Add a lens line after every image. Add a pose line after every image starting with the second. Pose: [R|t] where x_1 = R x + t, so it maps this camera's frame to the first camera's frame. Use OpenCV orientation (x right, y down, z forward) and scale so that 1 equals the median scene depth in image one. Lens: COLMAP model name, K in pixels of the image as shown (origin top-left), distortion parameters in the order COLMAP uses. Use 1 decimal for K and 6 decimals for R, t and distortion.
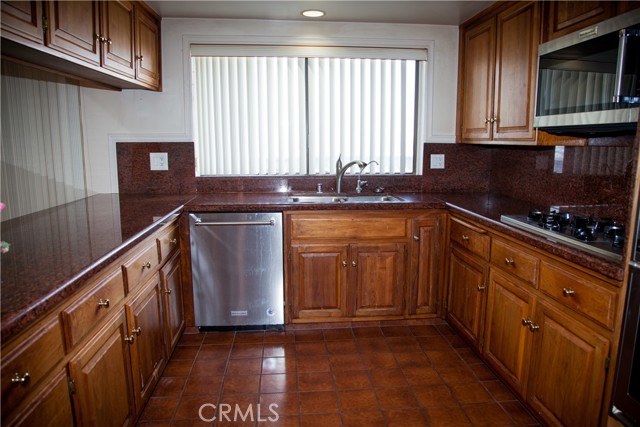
lens RADIAL K [[452.1, 0, 325.2], [0, 452.1, 213.1], [0, 0, 1]] dist [-0.116915, 0.070085]
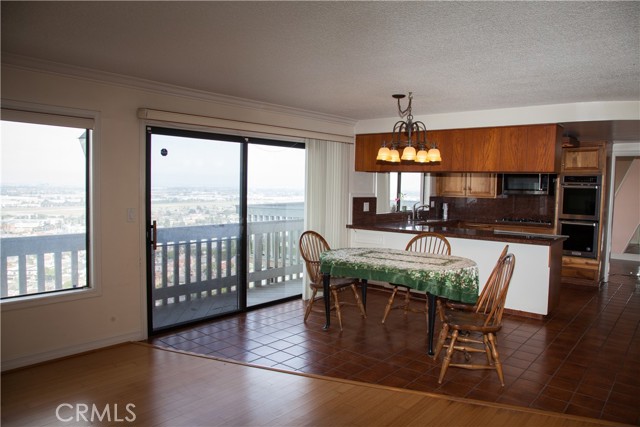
lens RADIAL K [[463.2, 0, 323.6], [0, 463.2, 208.0], [0, 0, 1]] dist [-0.122659, 0.079779]
pose [[0.711111, -0.025766, 0.702607, -2.202930], [0.098785, 0.993077, -0.063563, 0.002046], [-0.696105, 0.114607, 0.708733, -0.377749]]
